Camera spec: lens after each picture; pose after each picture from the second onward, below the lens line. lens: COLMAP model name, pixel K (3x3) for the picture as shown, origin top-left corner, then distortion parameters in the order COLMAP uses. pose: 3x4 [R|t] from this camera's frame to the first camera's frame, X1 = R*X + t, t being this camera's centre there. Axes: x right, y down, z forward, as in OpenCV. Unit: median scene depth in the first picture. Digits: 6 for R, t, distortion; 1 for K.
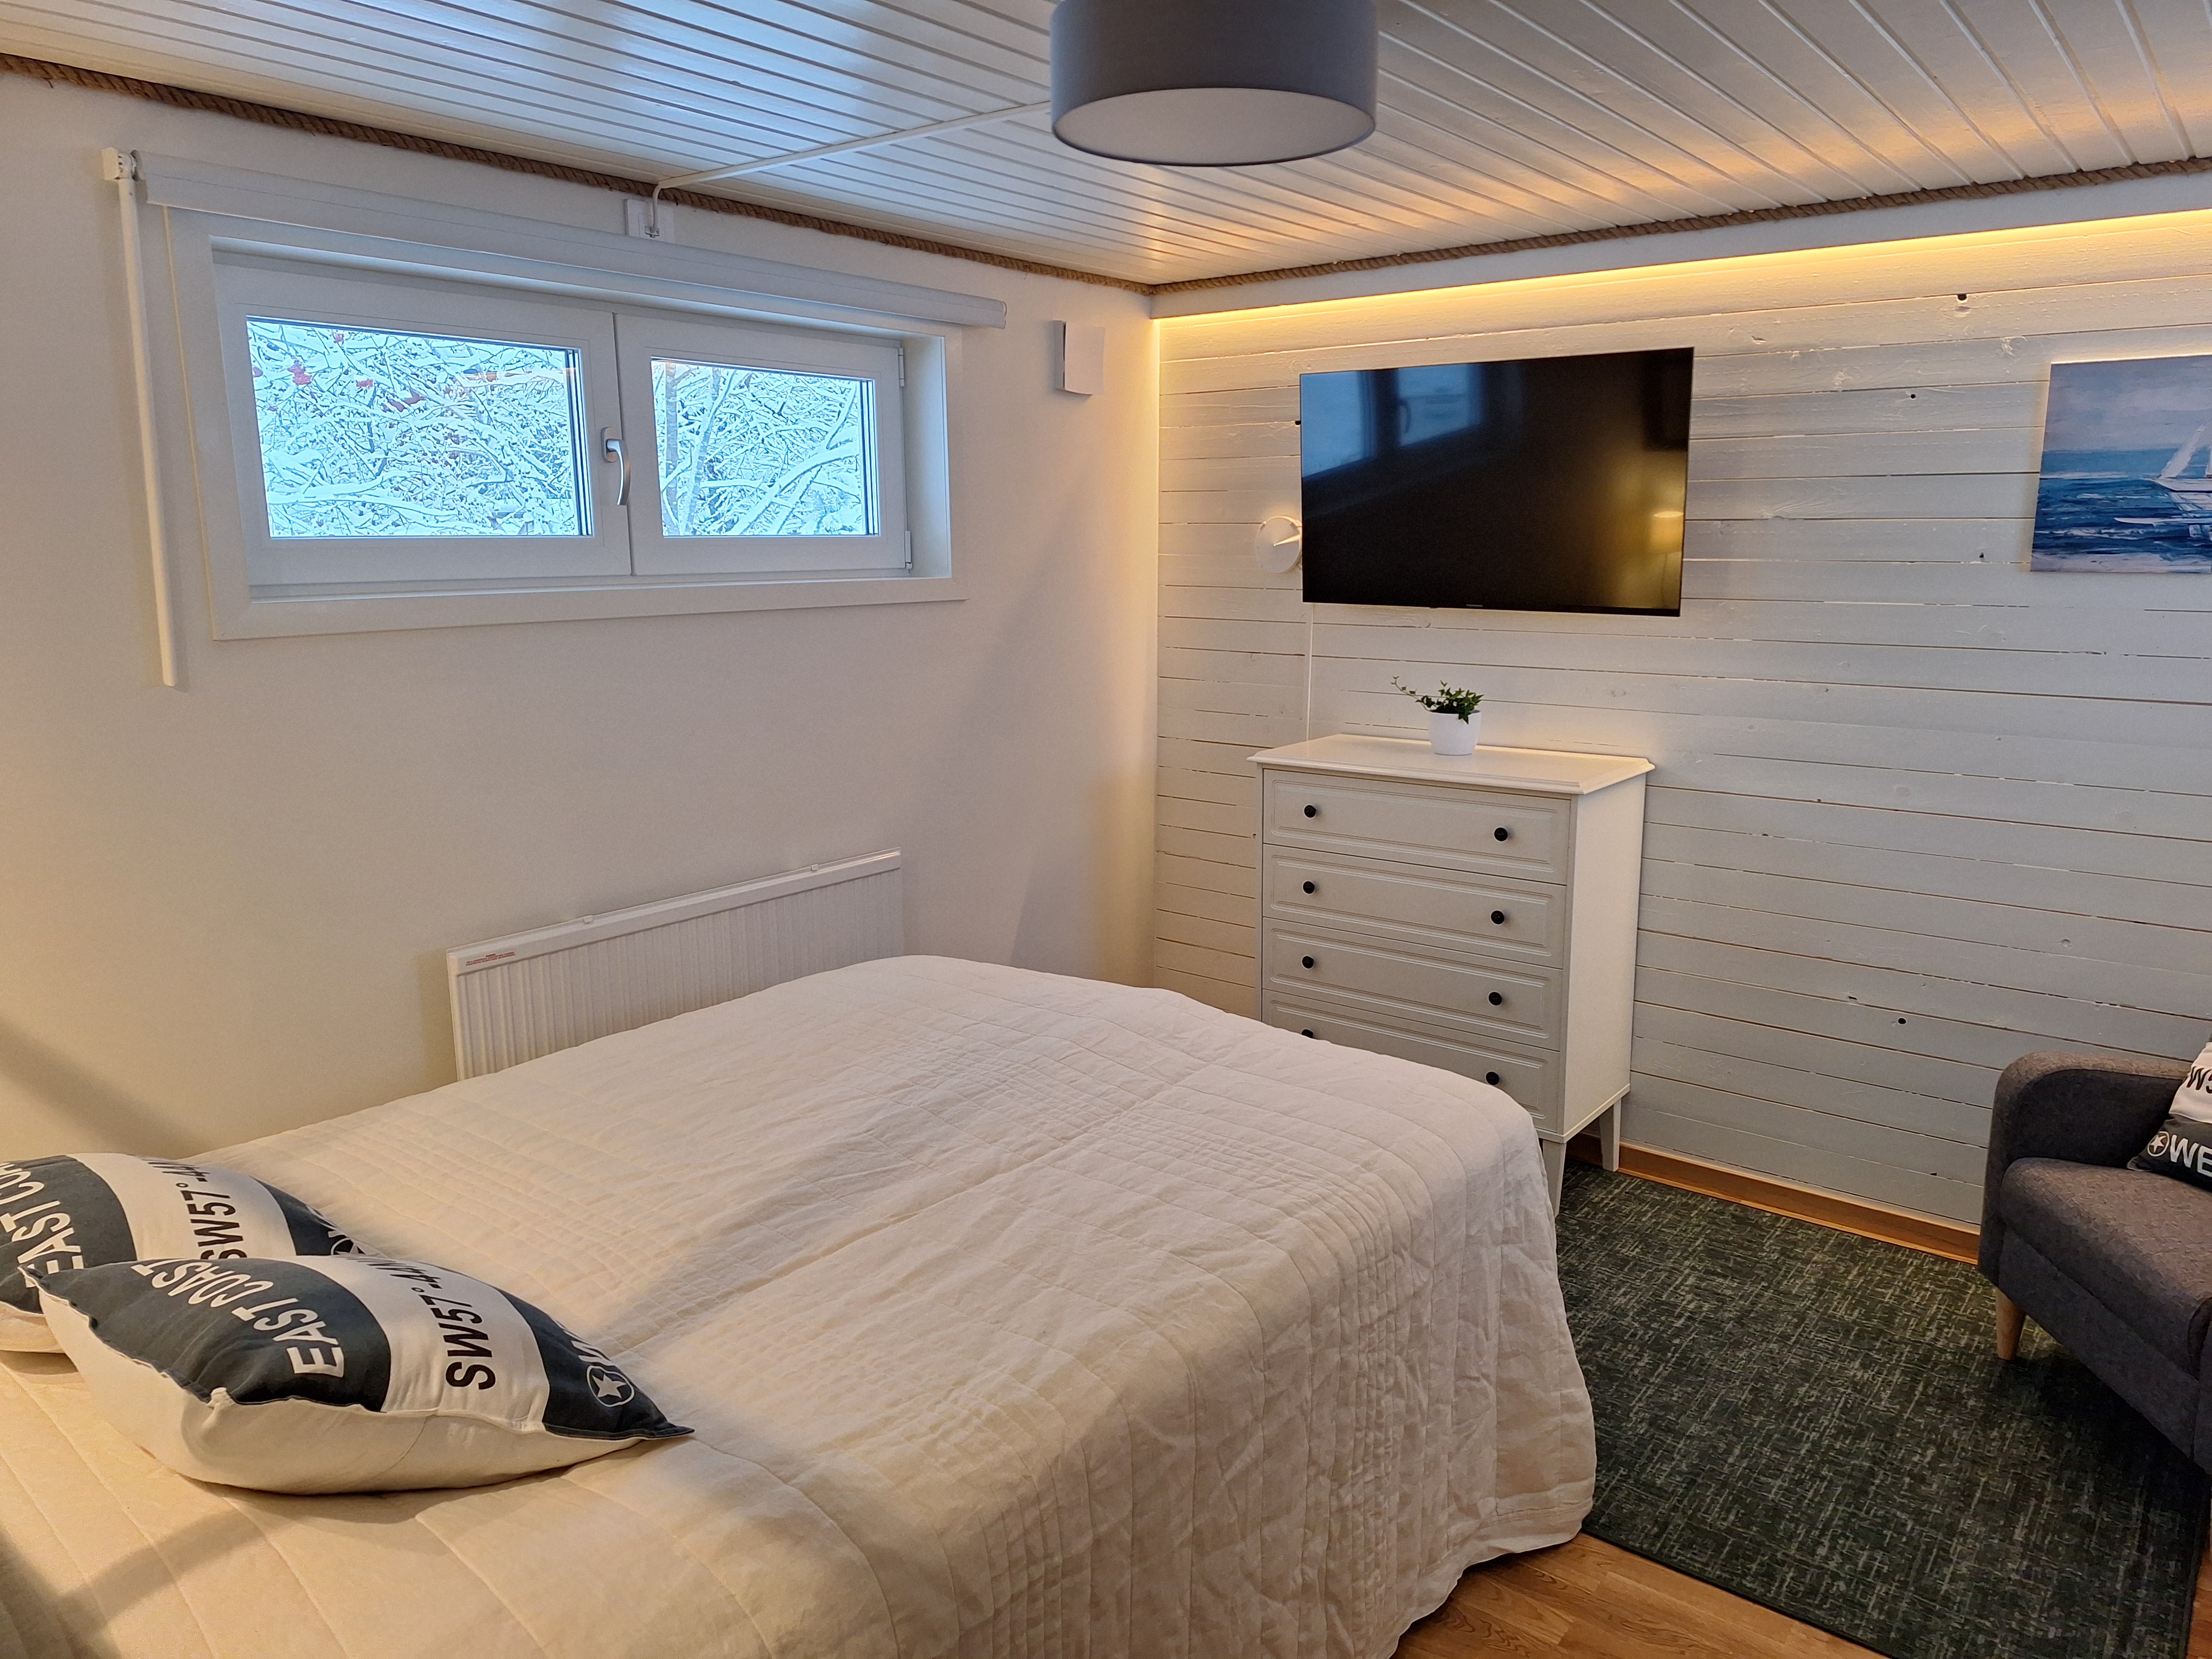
lens RADIAL K [[1533.3, 0, 1106.0], [0, 1533.3, 829.5], [0, 0, 1]] dist [0.139452, -0.102966]
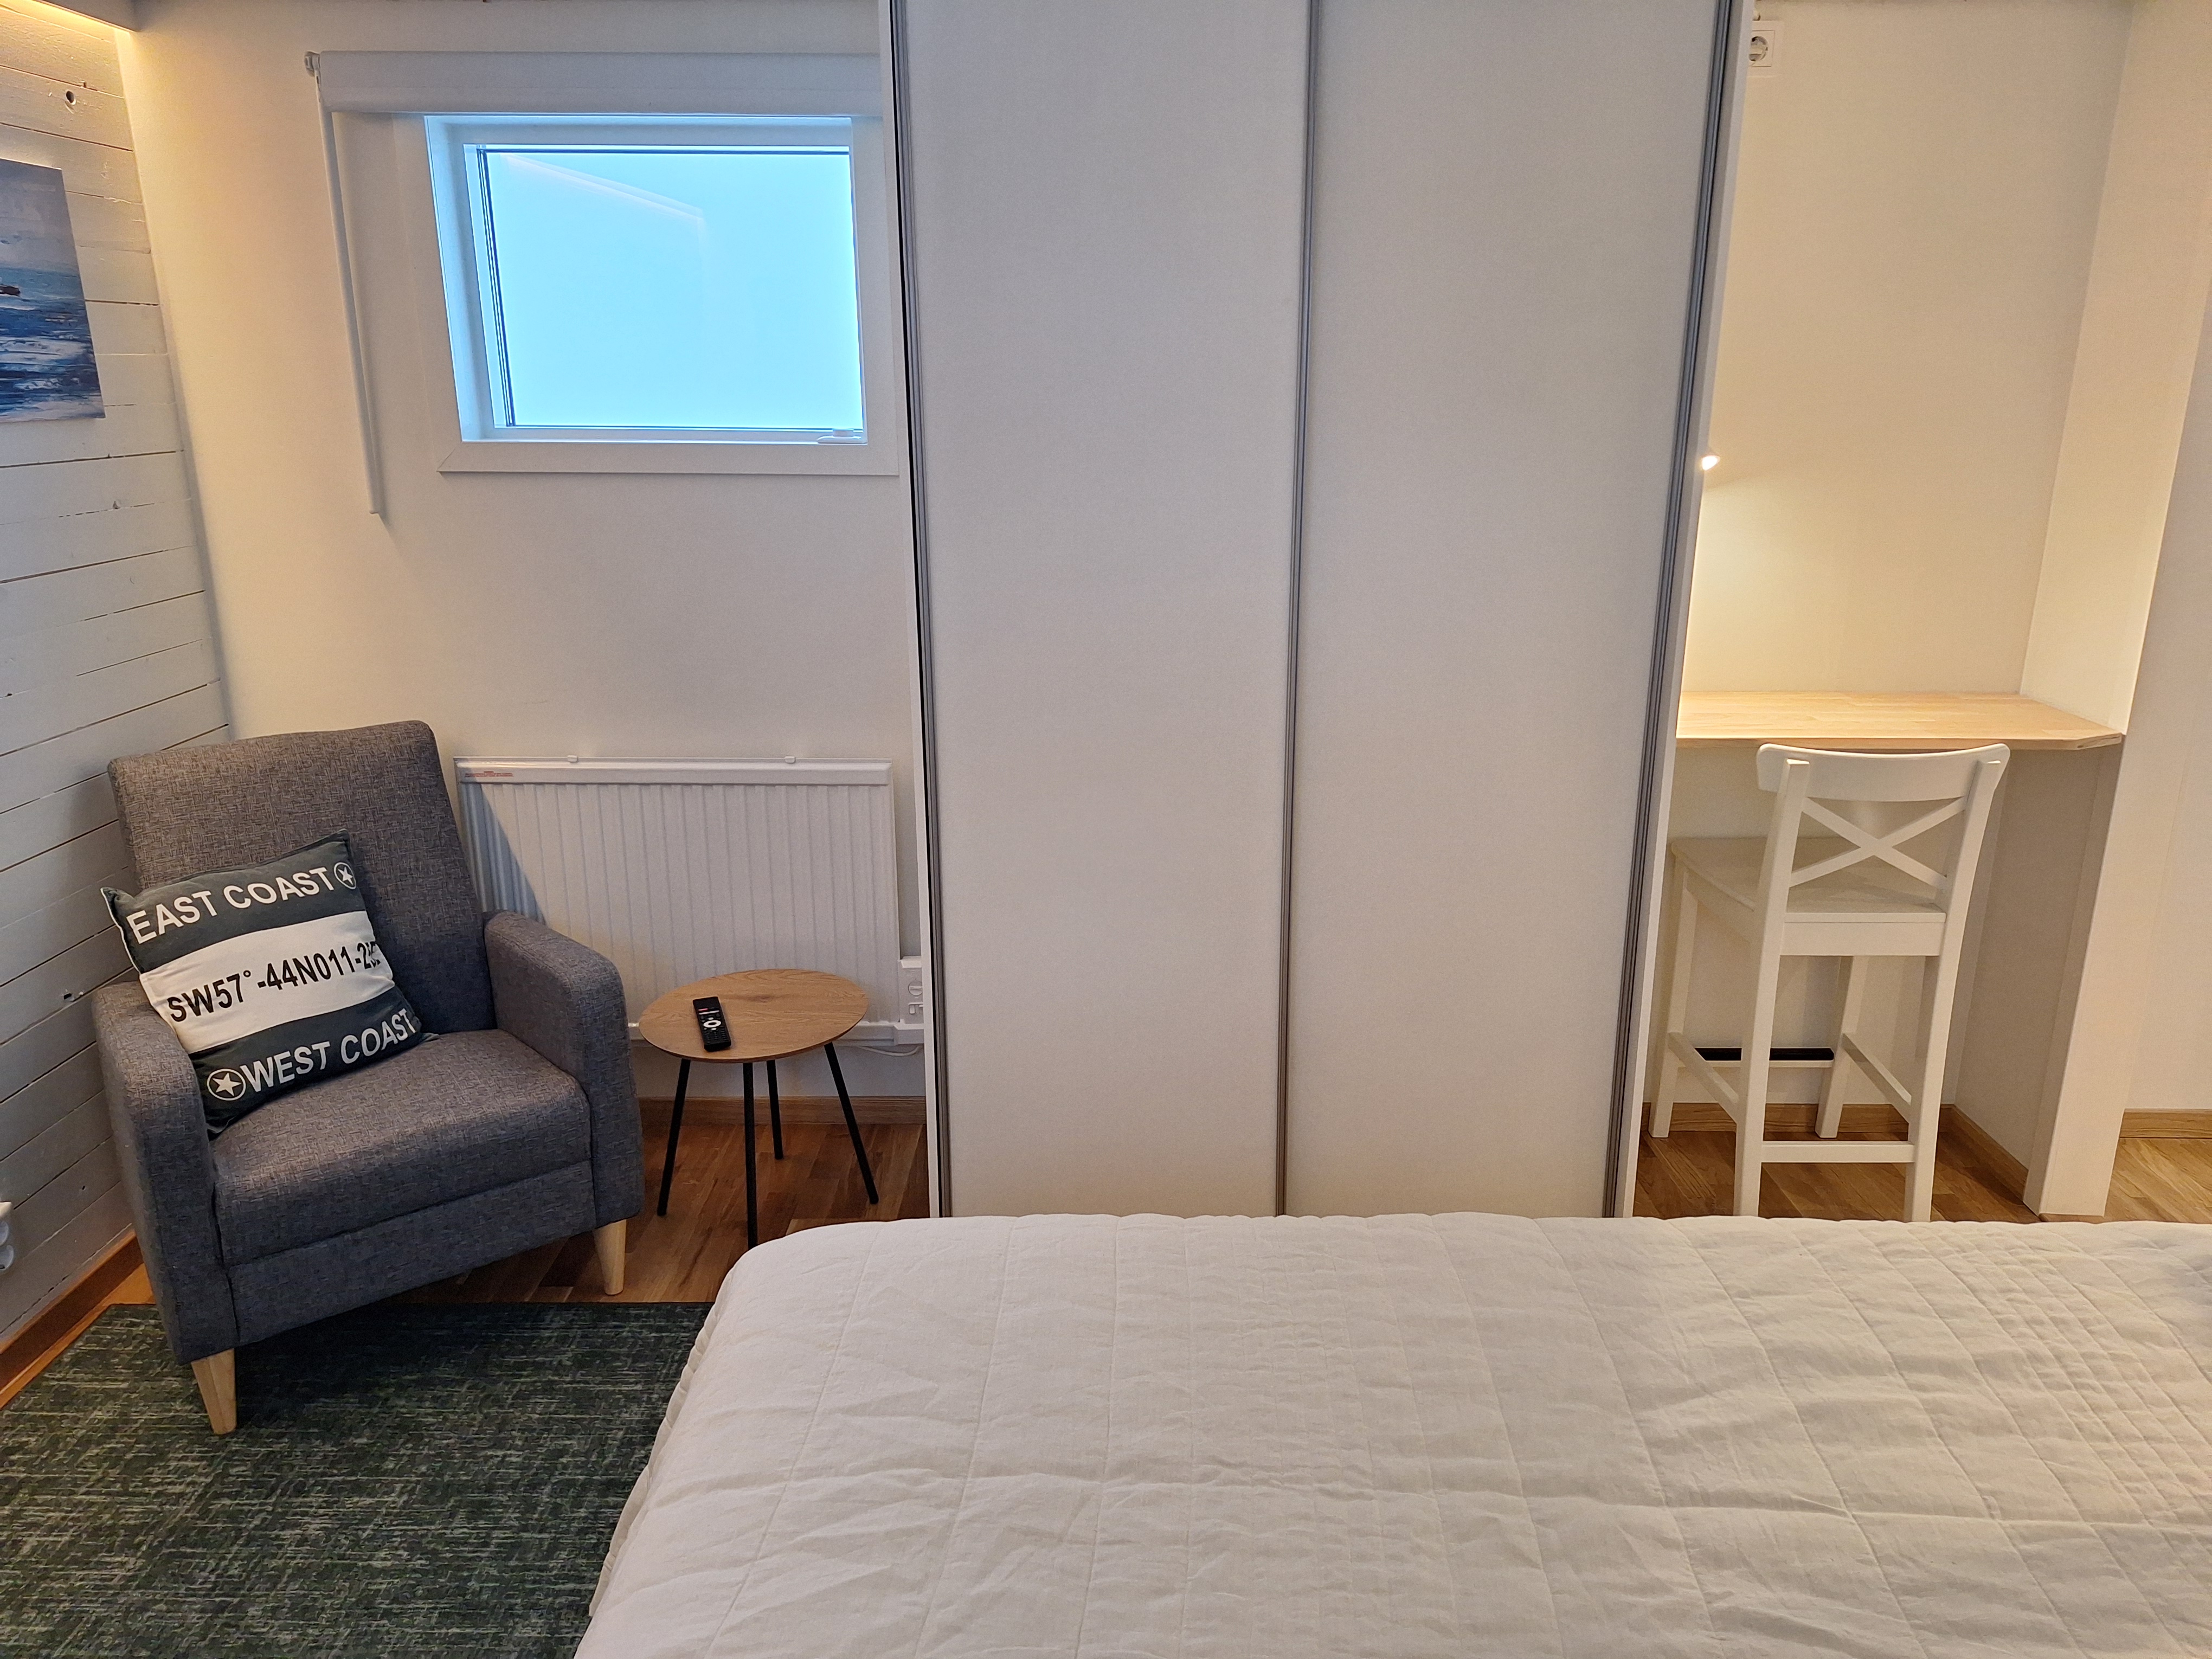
lens RADIAL K [[1561.3, 0, 1106.0], [0, 1561.3, 829.5], [0, 0, 1]] dist [0.049814, -0.043916]
pose [[-0.601198, -0.224774, 0.766836, -0.229915], [0.167807, 0.902716, 0.396163, -0.173489], [-0.781282, 0.366853, -0.504992, 0.925371]]
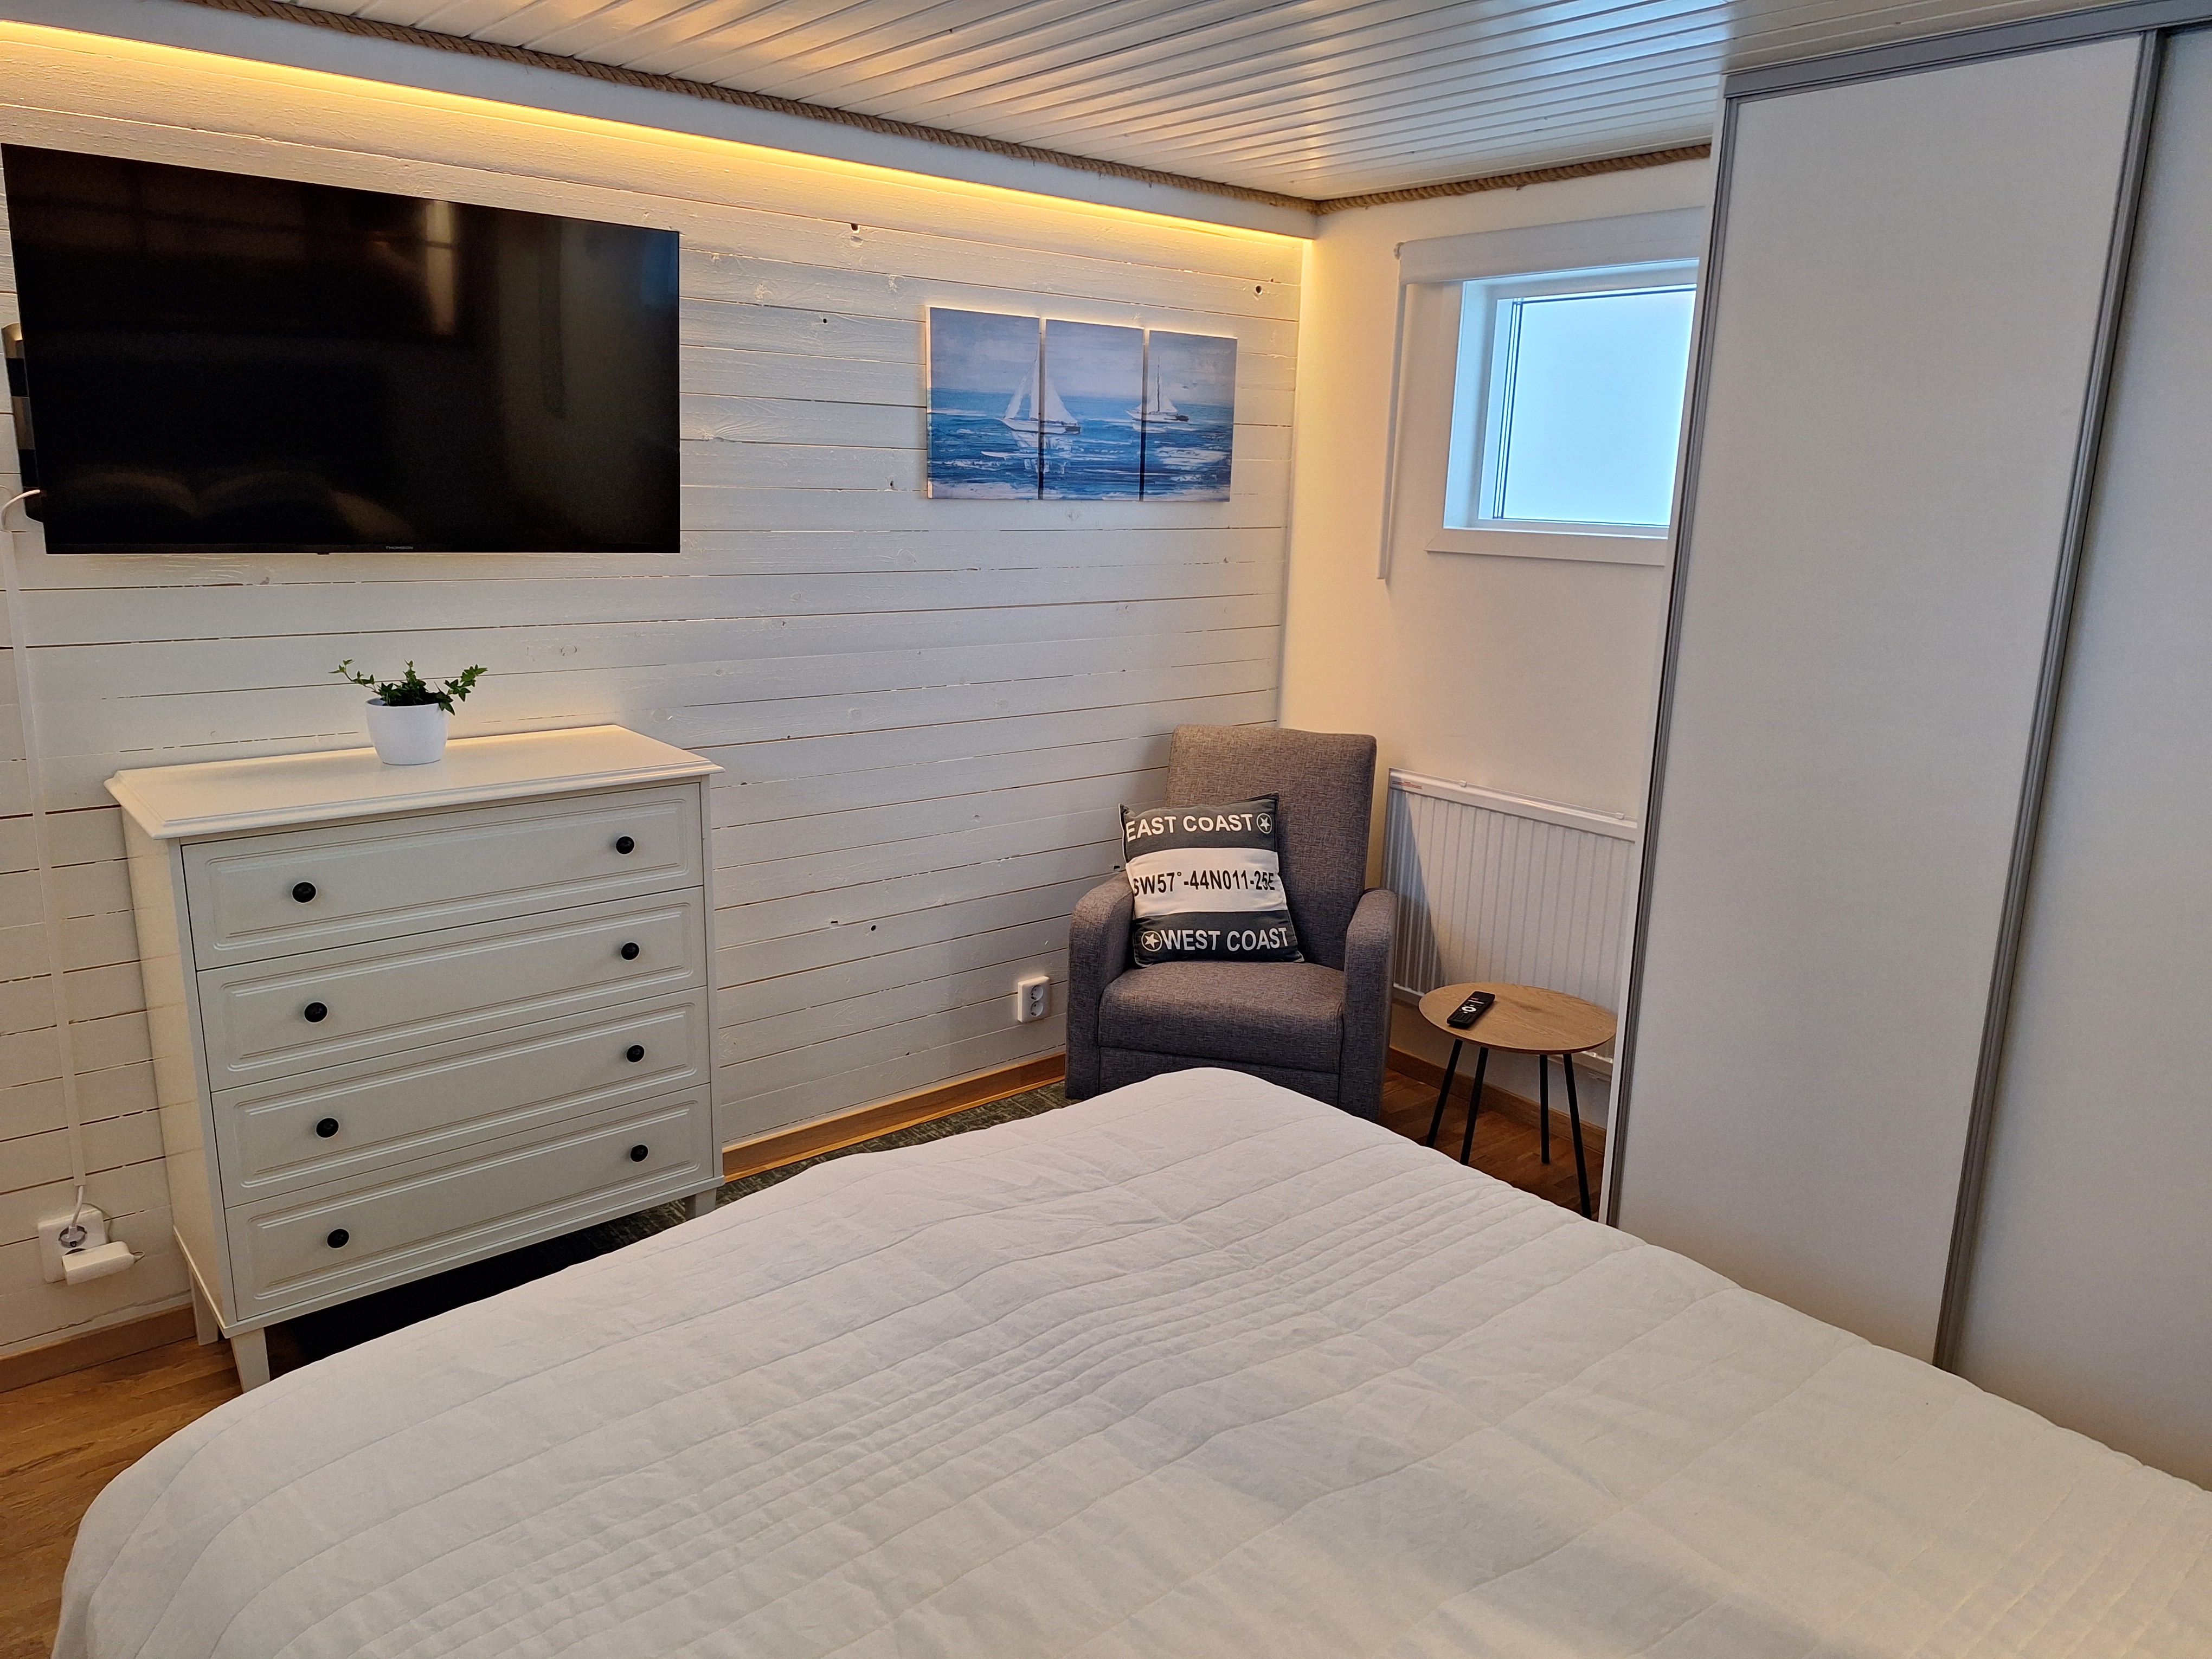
lens RADIAL K [[1533.3, 0, 1106.0], [0, 1533.3, 829.5], [0, 0, 1]] dist [0.139452, -0.102966]
pose [[0.228272, -0.219680, 0.948490, -0.471719], [0.176860, 0.967359, 0.181486, -0.114170], [-0.957399, 0.126322, 0.259673, 0.638756]]
